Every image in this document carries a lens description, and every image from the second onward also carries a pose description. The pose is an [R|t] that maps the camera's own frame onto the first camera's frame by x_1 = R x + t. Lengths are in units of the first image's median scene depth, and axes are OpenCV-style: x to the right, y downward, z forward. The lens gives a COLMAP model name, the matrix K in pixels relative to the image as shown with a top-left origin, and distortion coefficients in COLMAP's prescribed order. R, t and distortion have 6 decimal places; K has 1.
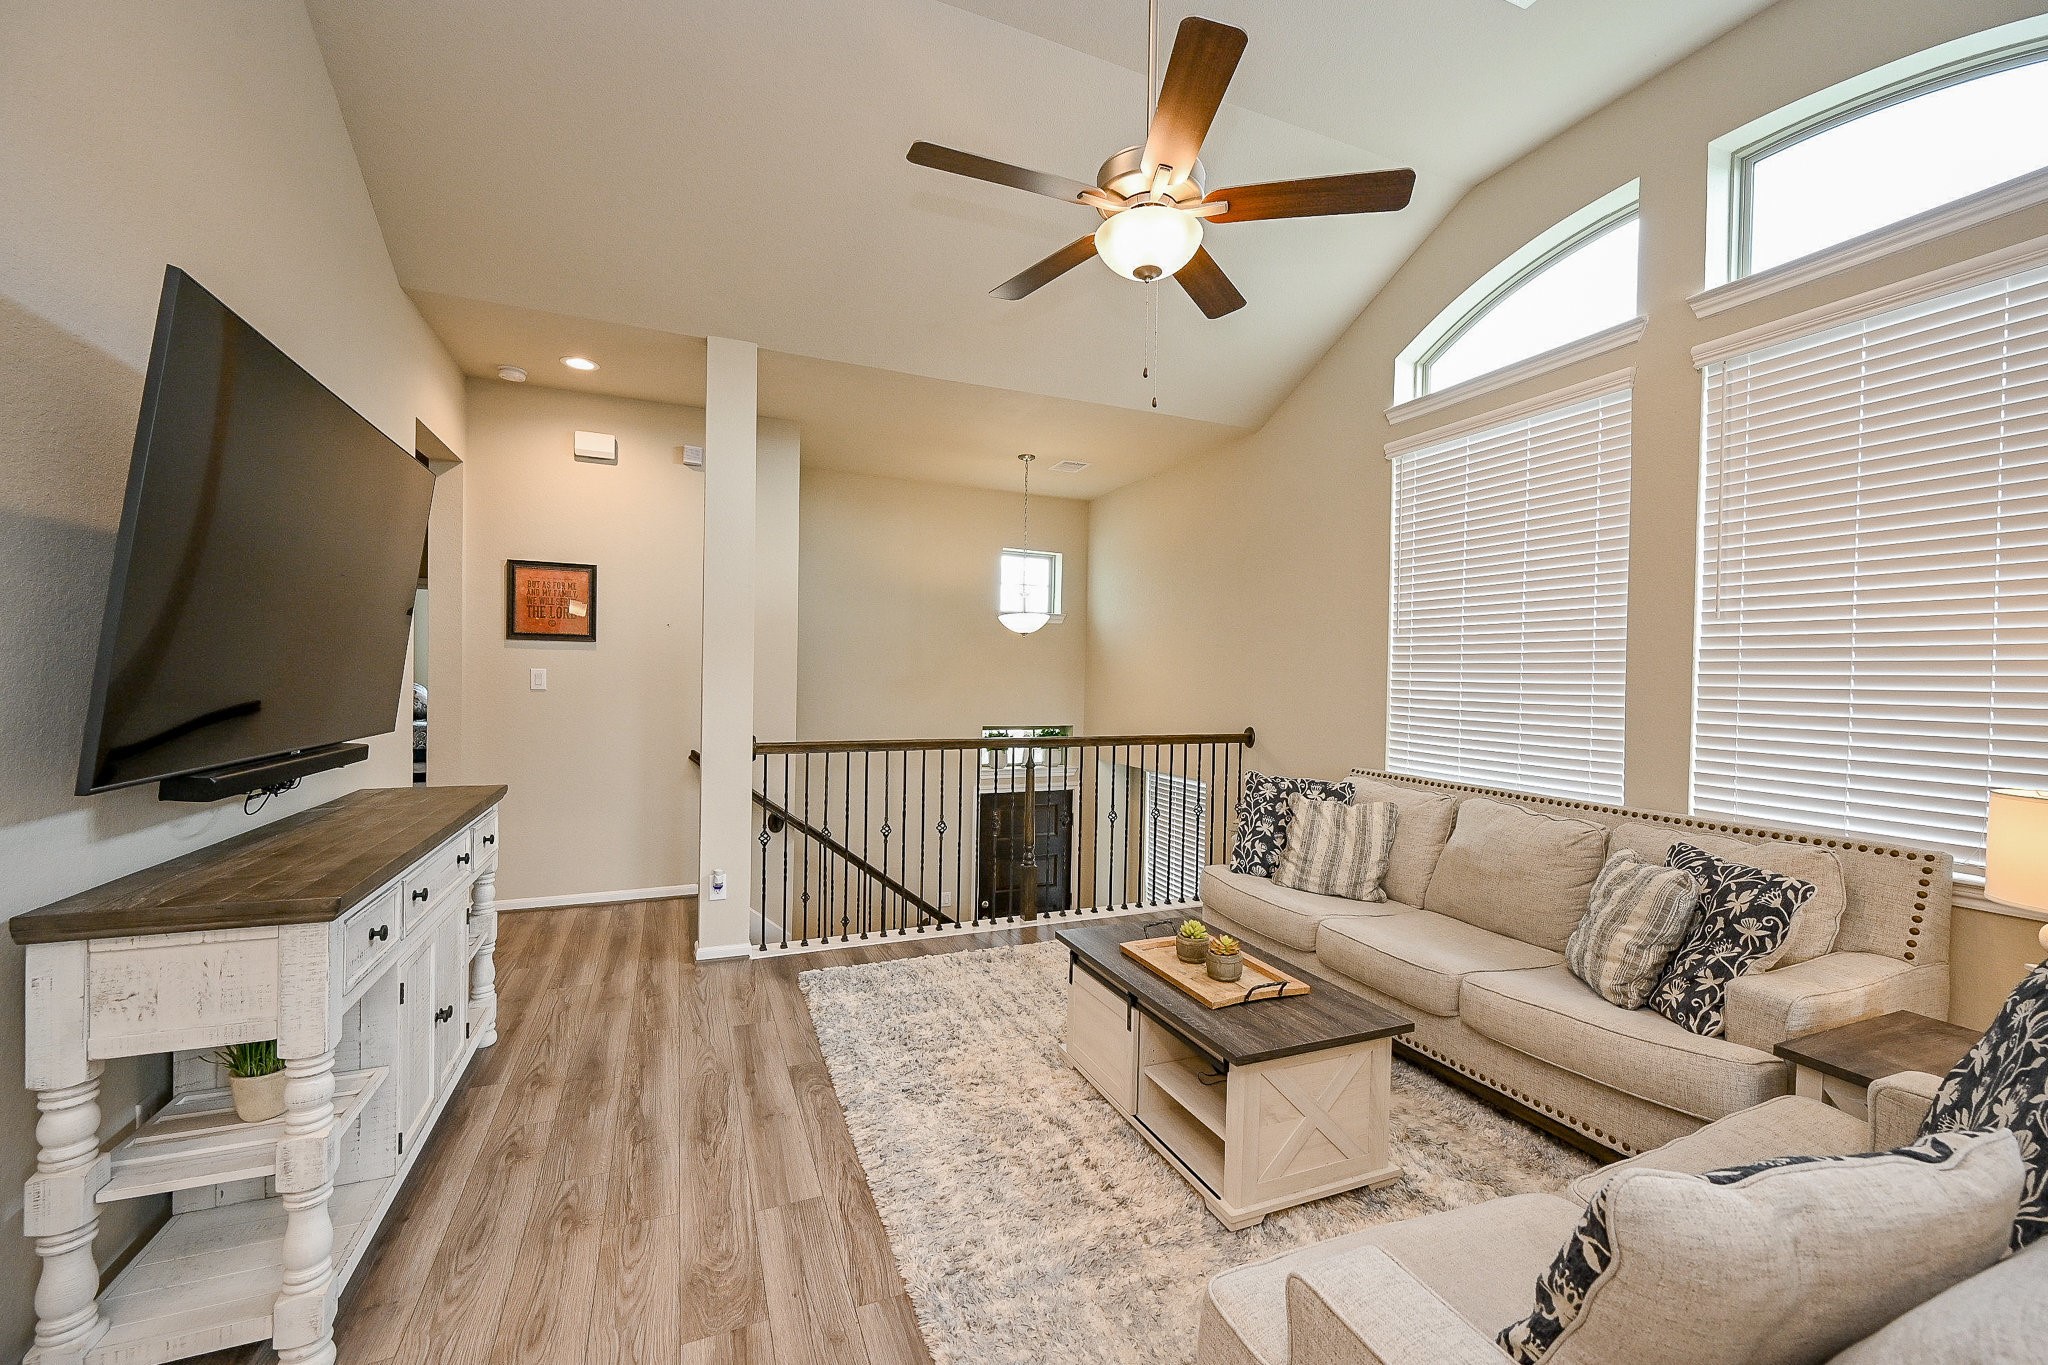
lens RADIAL K [[826.2, 0, 1024.0], [0, 826.2, 682.5], [0, 0, 1]] dist [0.000949, -0.000477]
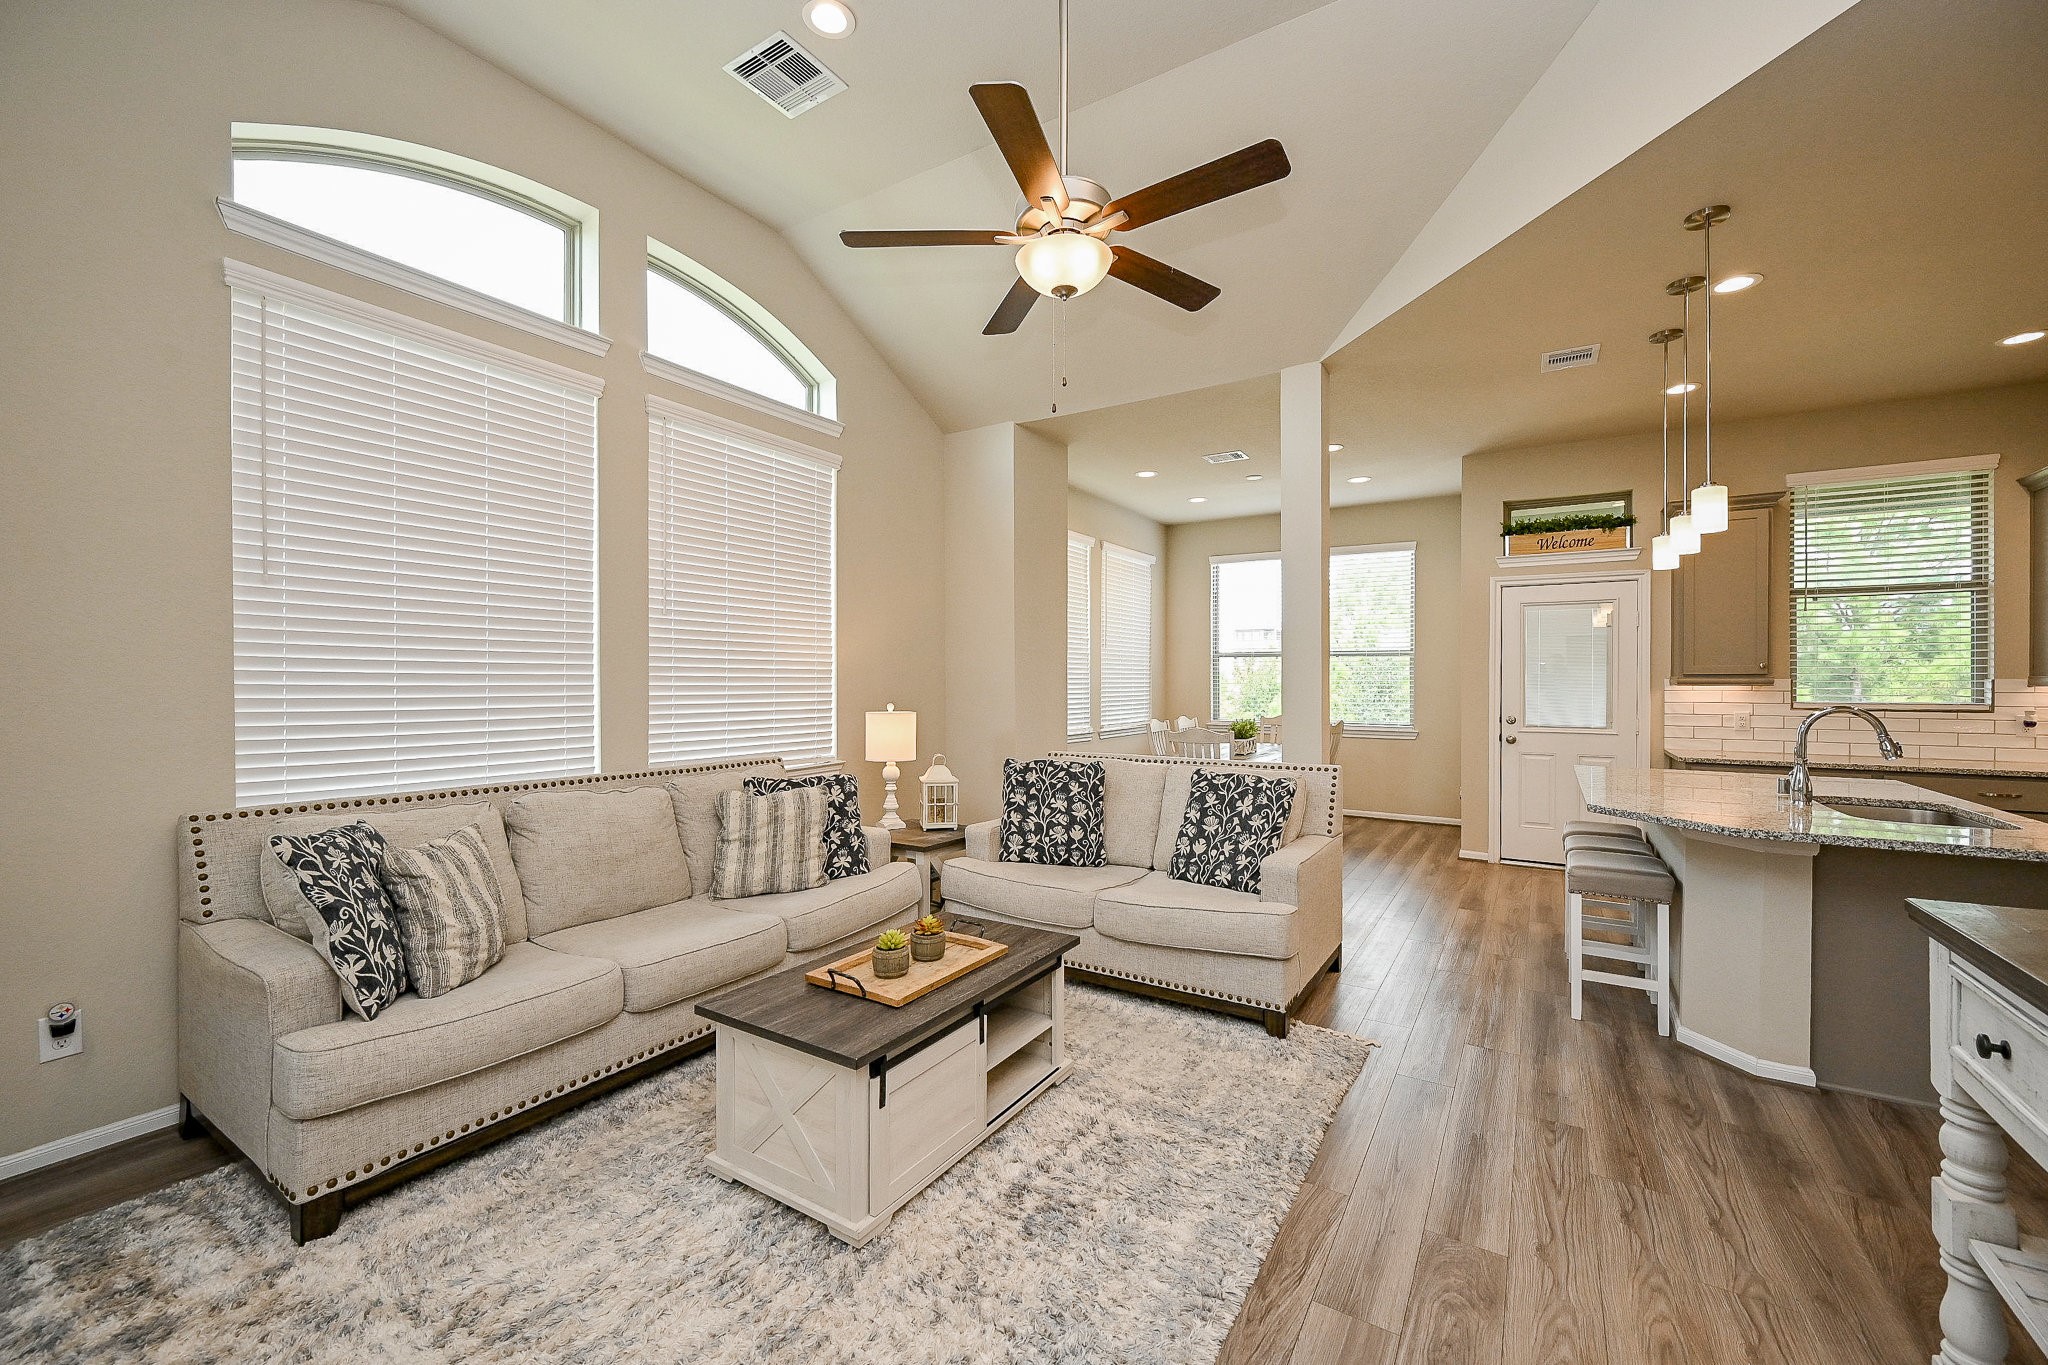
lens RADIAL K [[826.2, 0, 1024.0], [0, 826.2, 682.5], [0, 0, 1]] dist [0.000949, -0.000477]
pose [[-0.571201, -0.019553, 0.820577, -0.431544], [-0.003952, 0.999770, 0.021071, 0.001528], [-0.820801, 0.008793, -0.571147, 0.993067]]
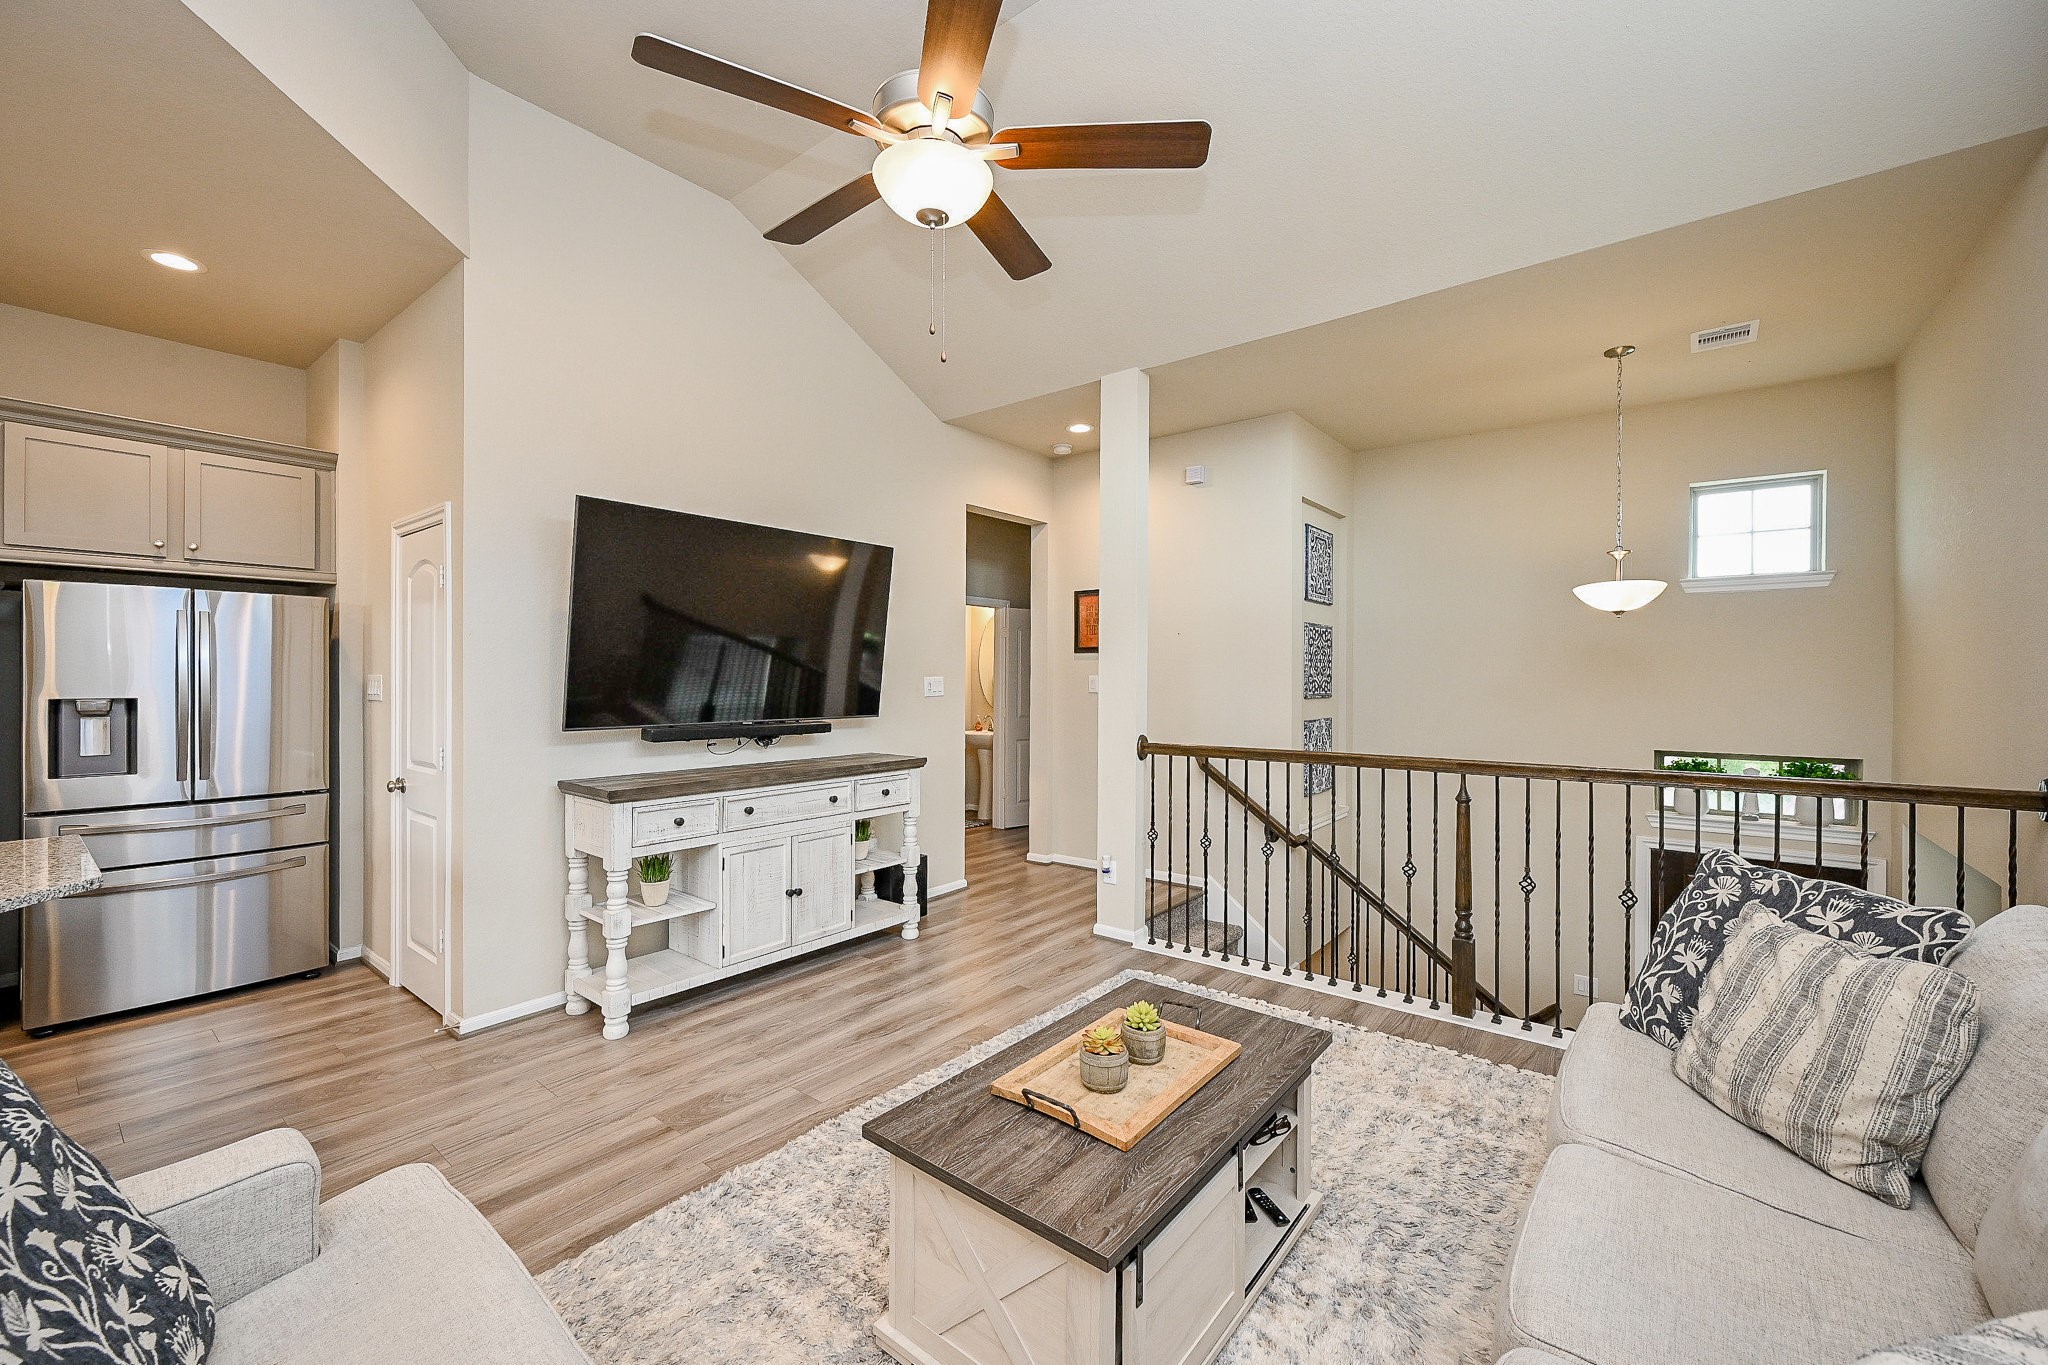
lens RADIAL K [[822.0, 0, 1011.8], [0, 822.0, 671.3], [0, 0, 1]] dist [0.001189, -0.000105]
pose [[0.466946, -0.022099, -0.884009, 0.569951], [-0.001313, 0.999669, -0.025683, 0.010470], [0.884285, 0.013153, 0.466763, 0.396220]]
